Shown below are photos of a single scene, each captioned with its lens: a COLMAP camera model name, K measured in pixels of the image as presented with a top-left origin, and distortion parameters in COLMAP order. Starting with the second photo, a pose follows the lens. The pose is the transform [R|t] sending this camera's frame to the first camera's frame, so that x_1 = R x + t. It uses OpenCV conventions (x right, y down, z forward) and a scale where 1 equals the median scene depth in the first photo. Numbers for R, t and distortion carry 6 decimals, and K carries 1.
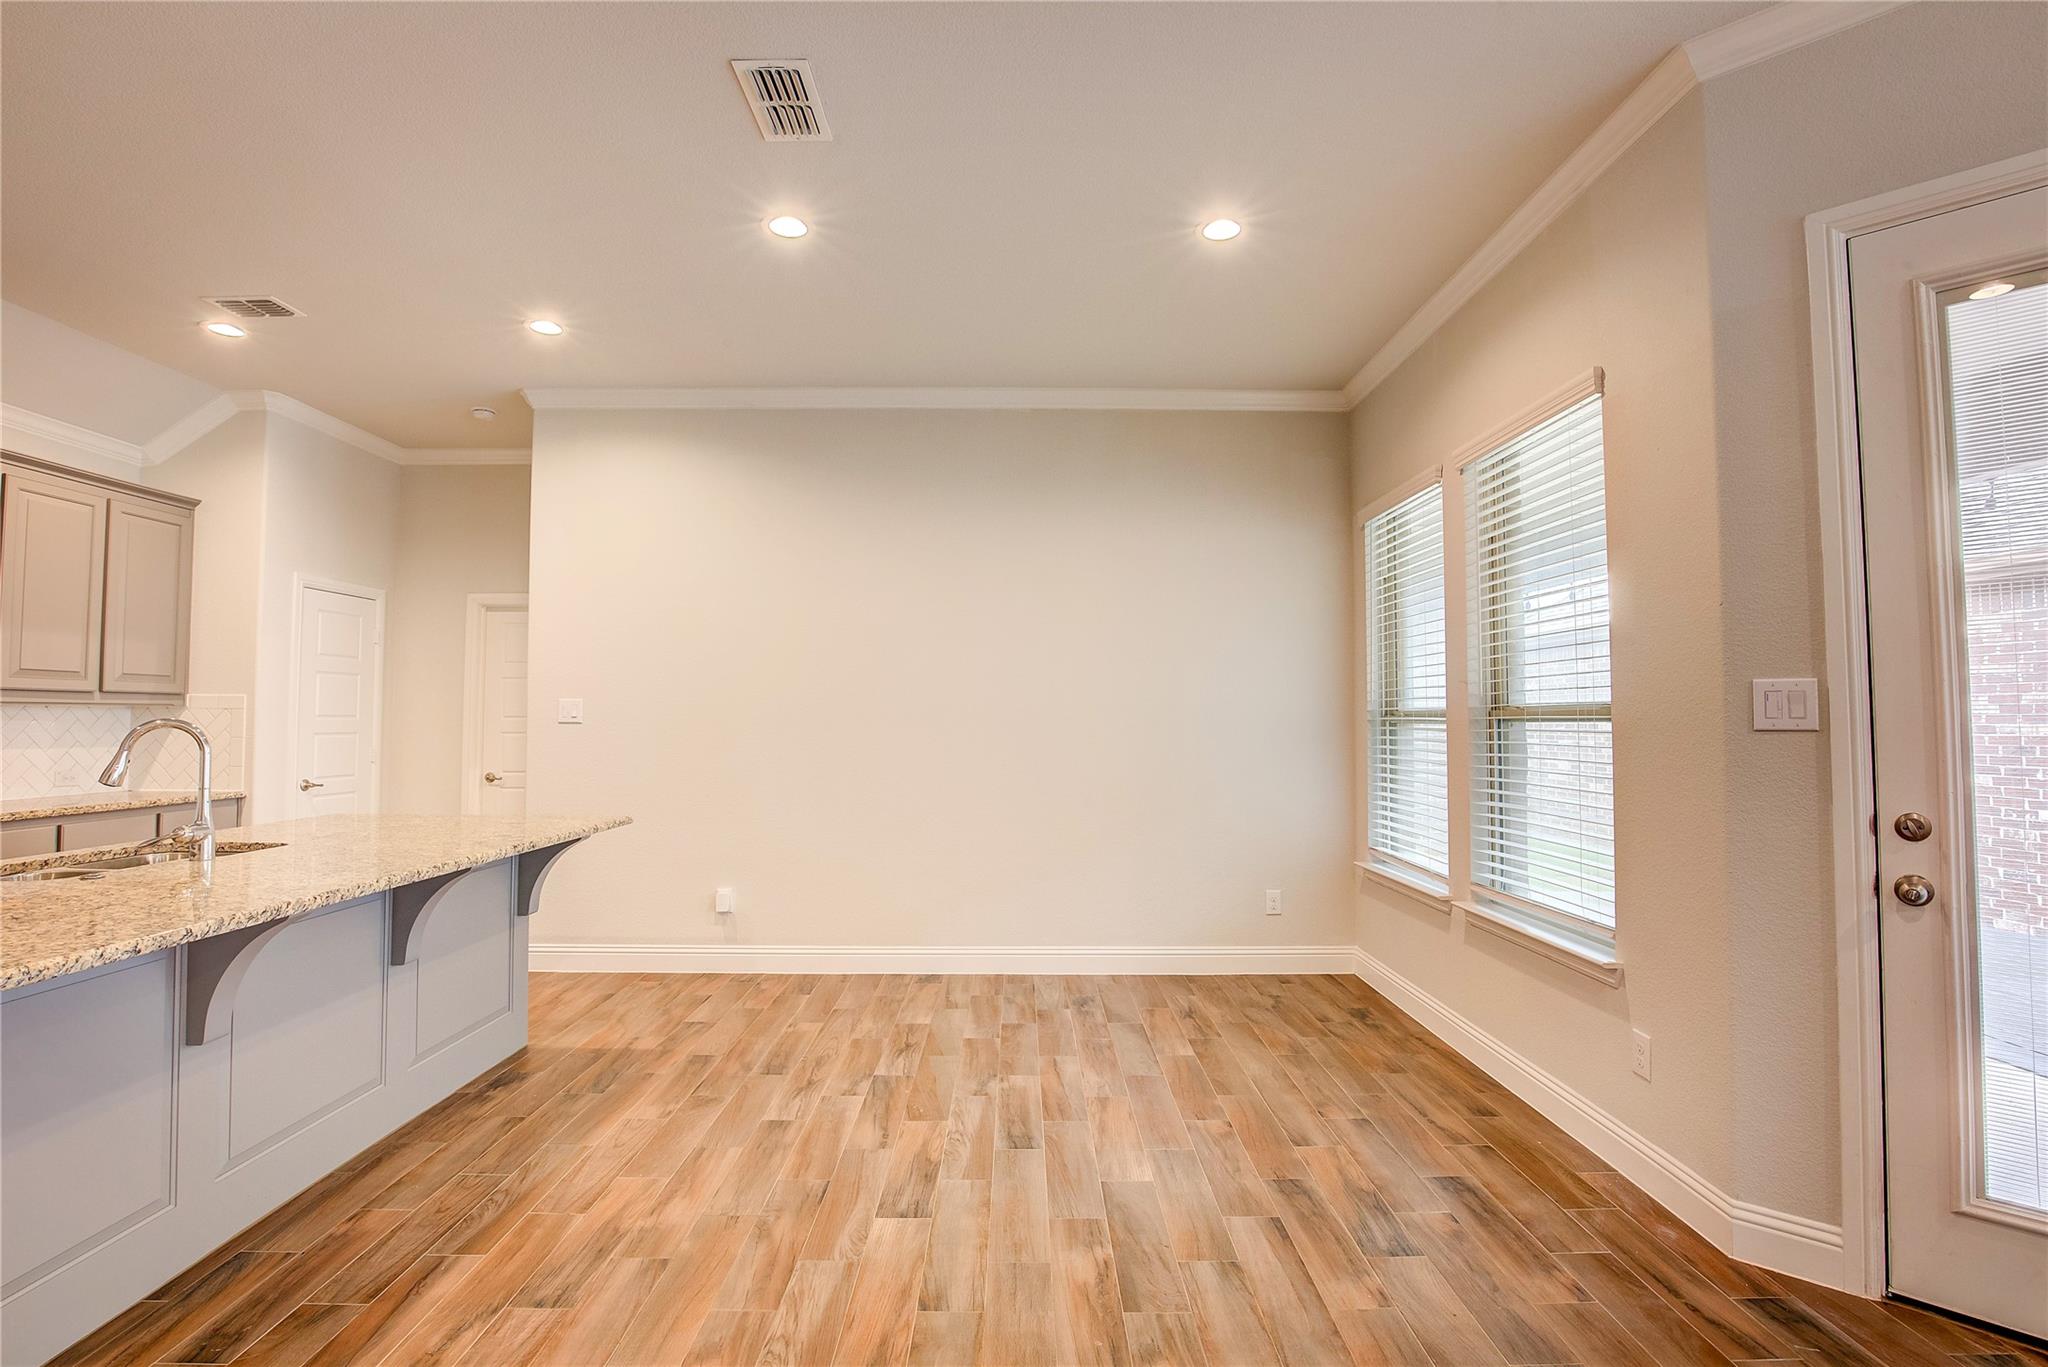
lens RADIAL K [[900.0, 0, 1024.0], [0, 900.0, 683.5], [0, 0, 1]] dist [-0.039727, 0.000195]
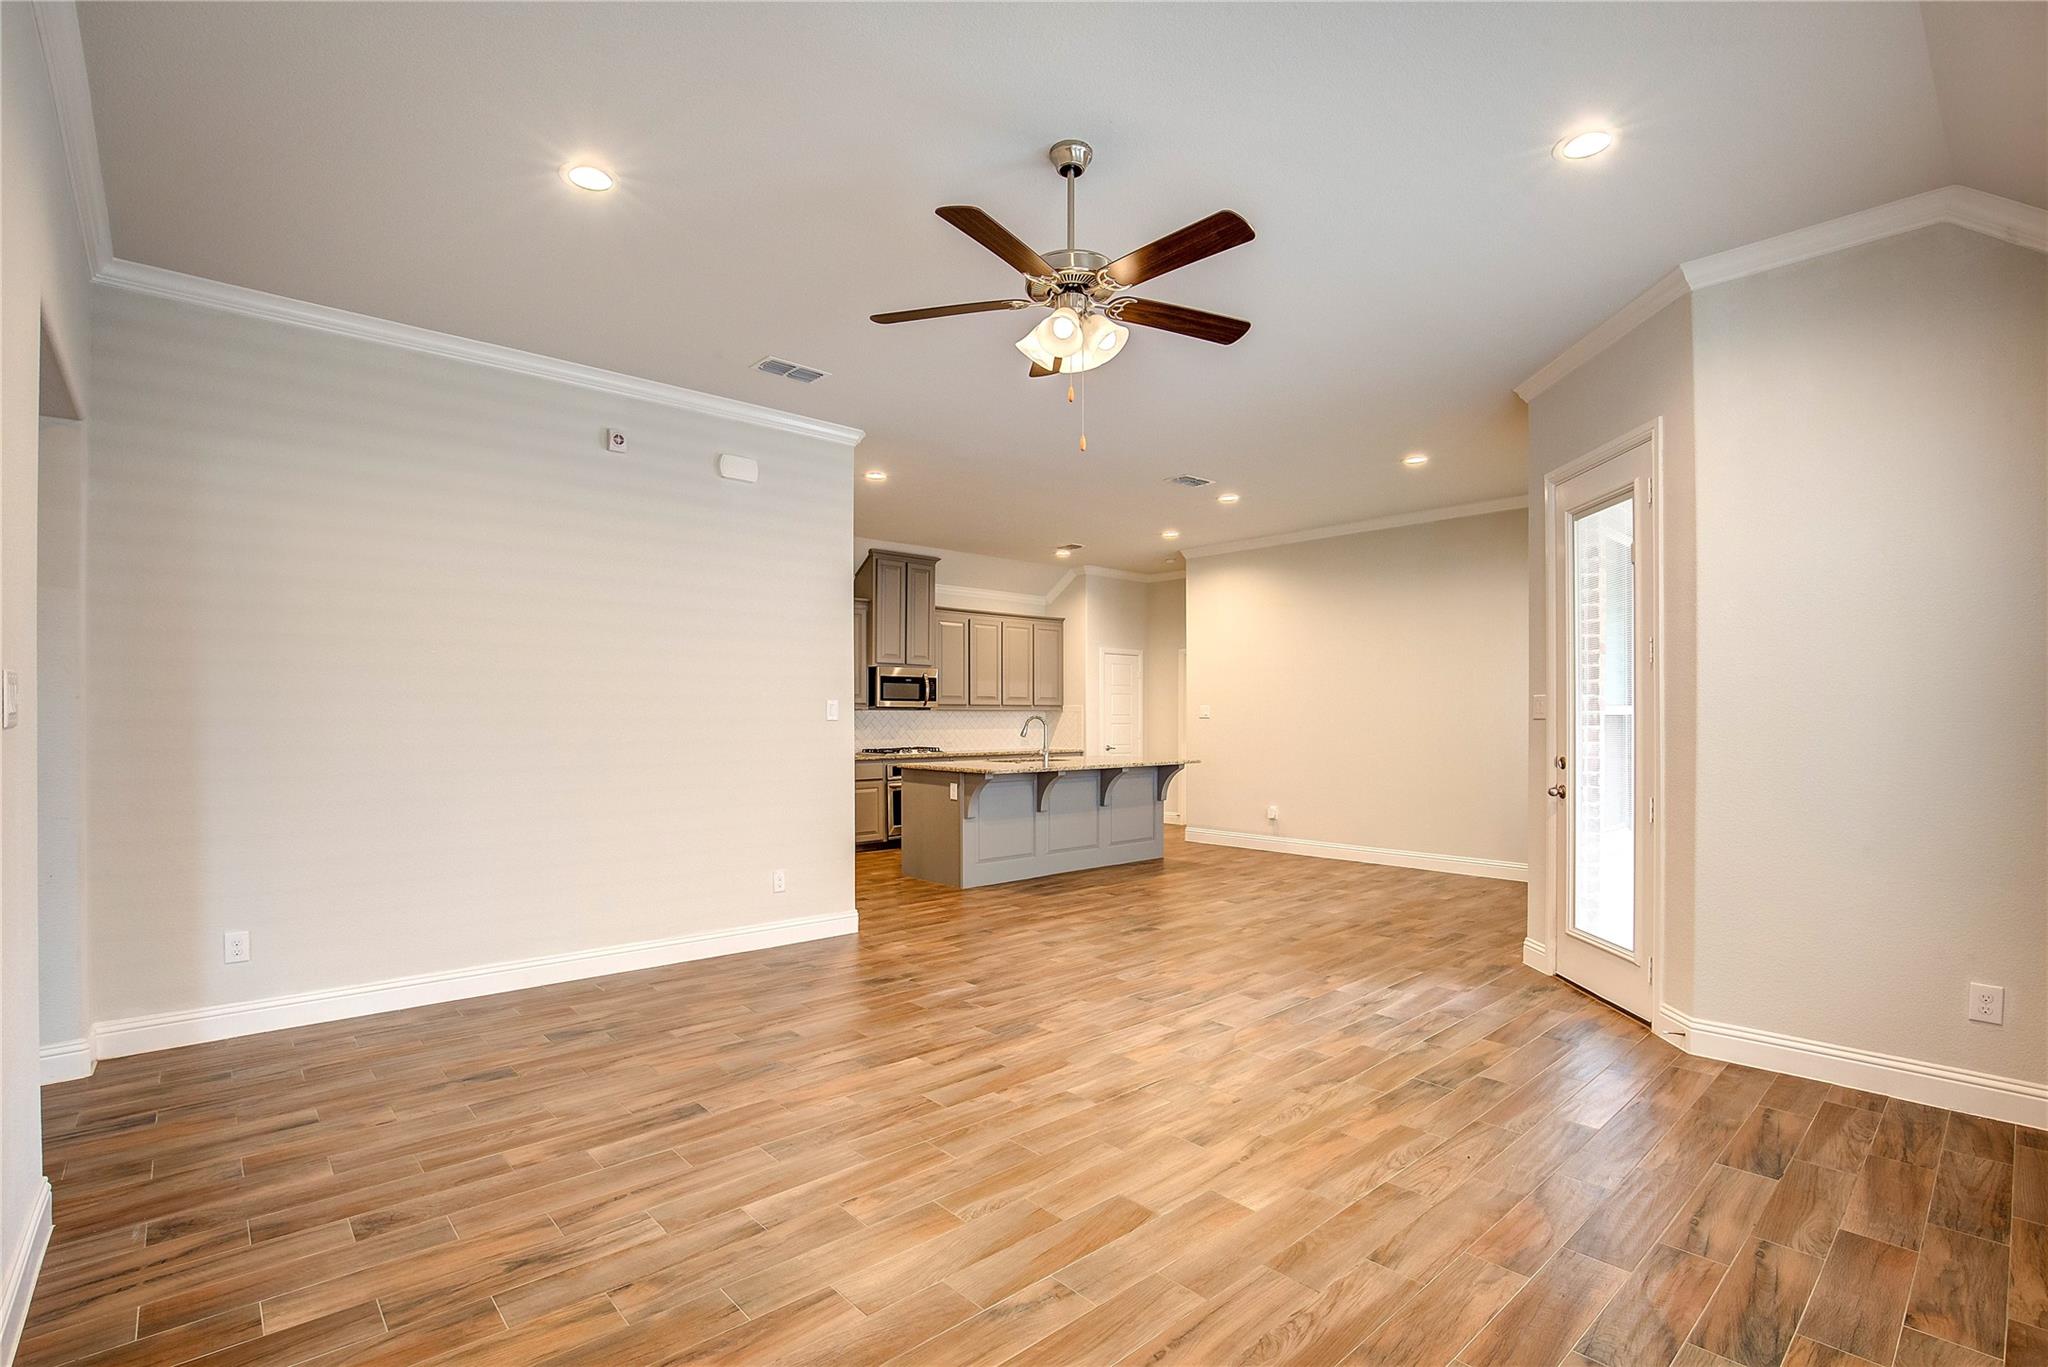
lens RADIAL K [[926.6, 0, 1034.5], [0, 926.6, 693.3], [0, 0, 1]] dist [-0.001605, -0.000017]
pose [[0.662671, -0.020735, -0.748624, 0.874421], [0.030400, 0.999538, -0.000775, -0.022735], [0.748294, -0.022245, 0.662994, -0.721937]]
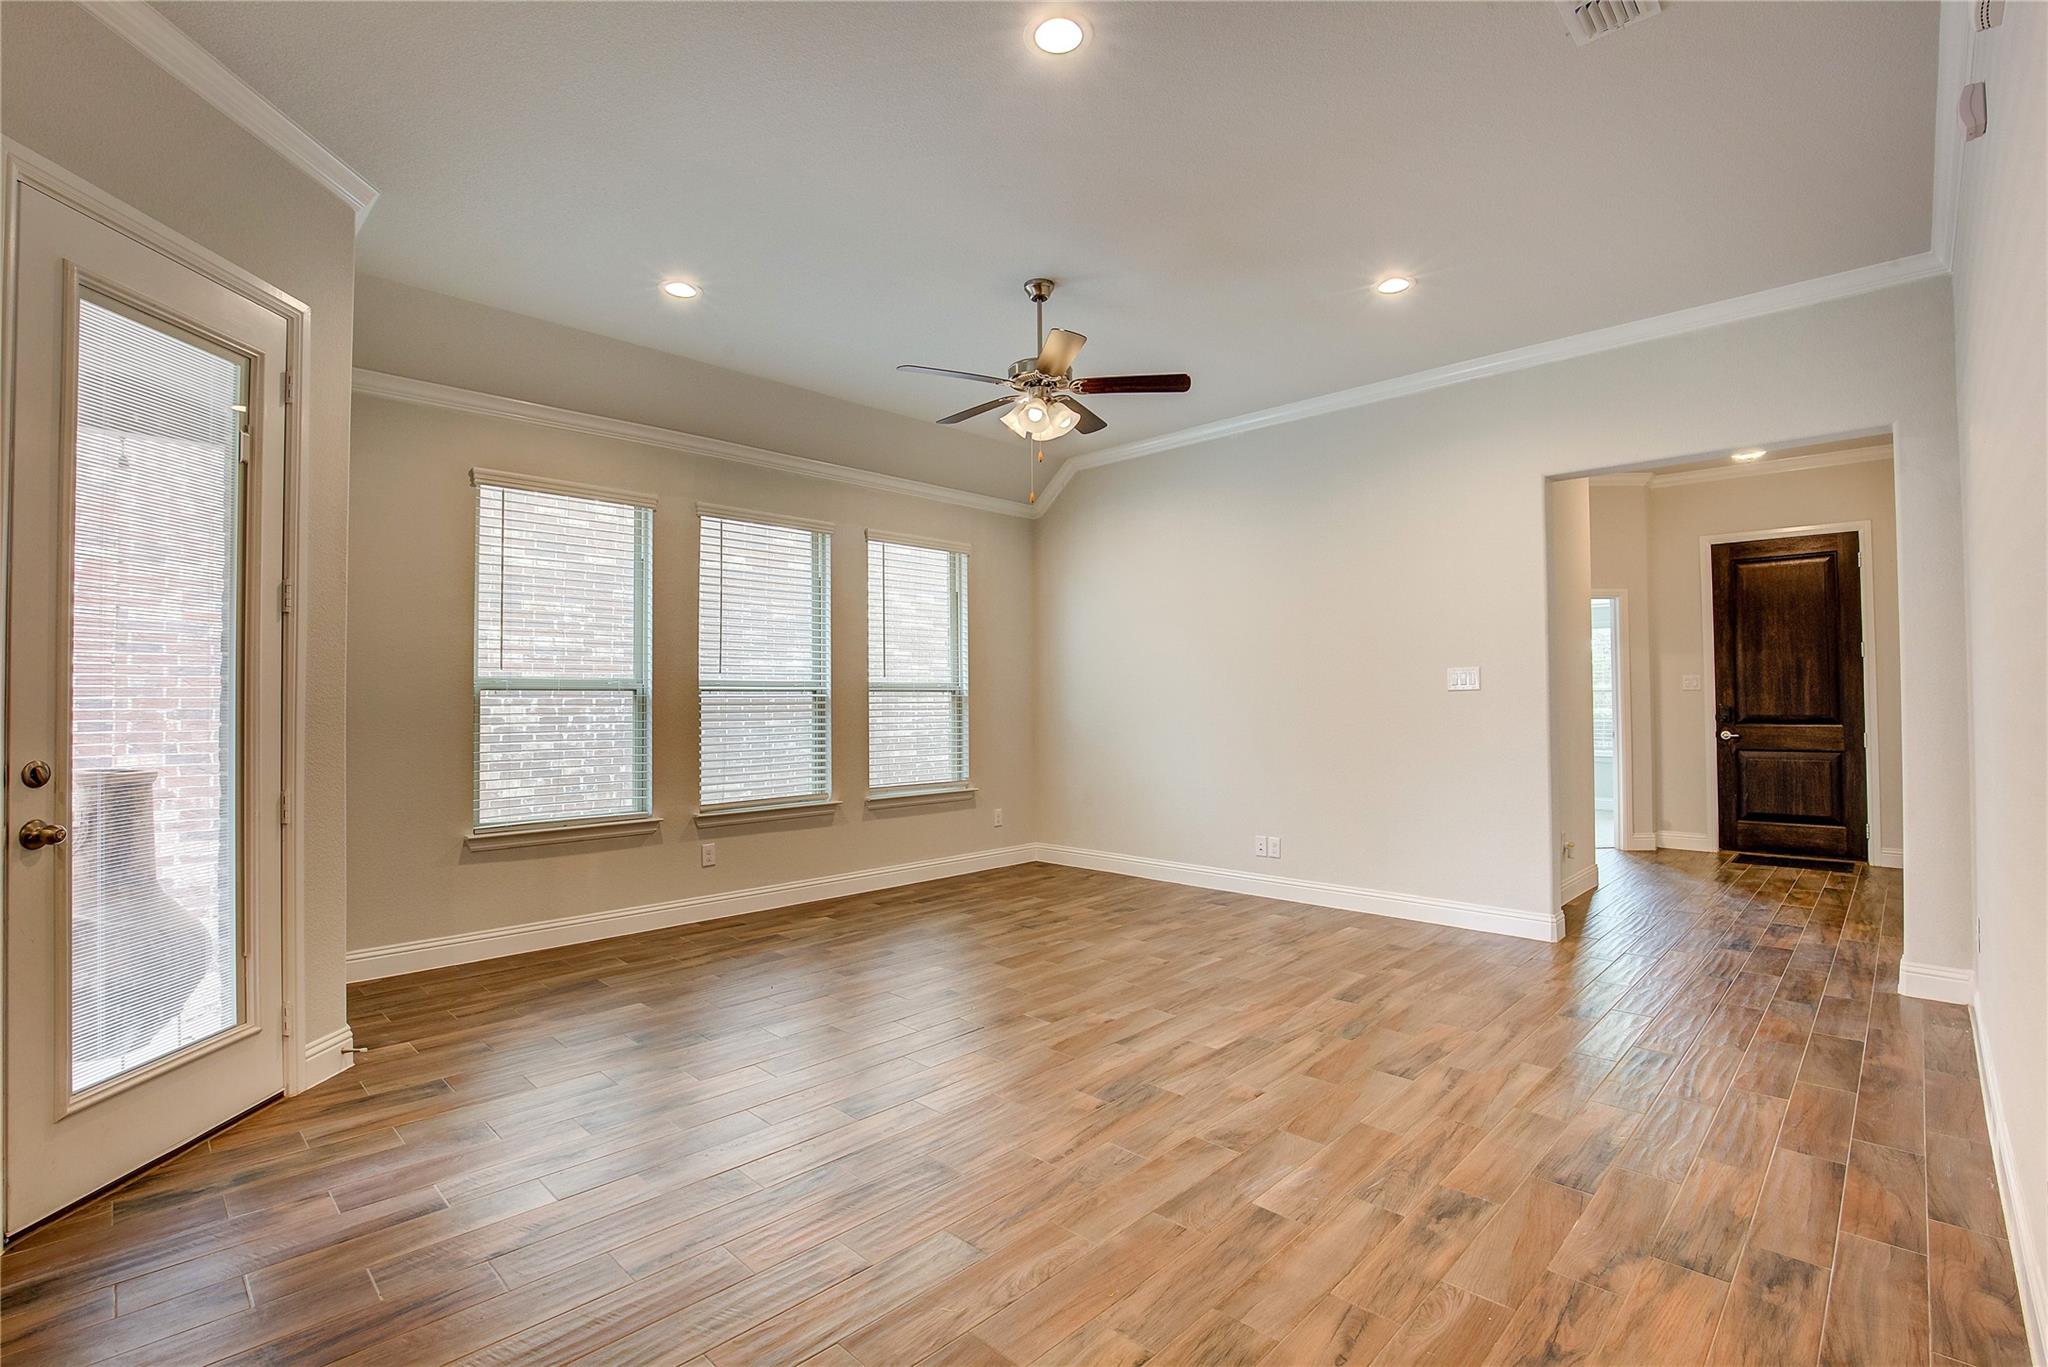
lens RADIAL K [[926.6, 0, 1034.5], [0, 926.6, 693.3], [0, 0, 1]] dist [-0.001605, -0.000017]
pose [[-0.708752, 0.007703, 0.705416, -0.281557], [-0.023665, 0.999118, -0.034687, 0.035446], [-0.705061, -0.041278, -0.707944, 0.424242]]
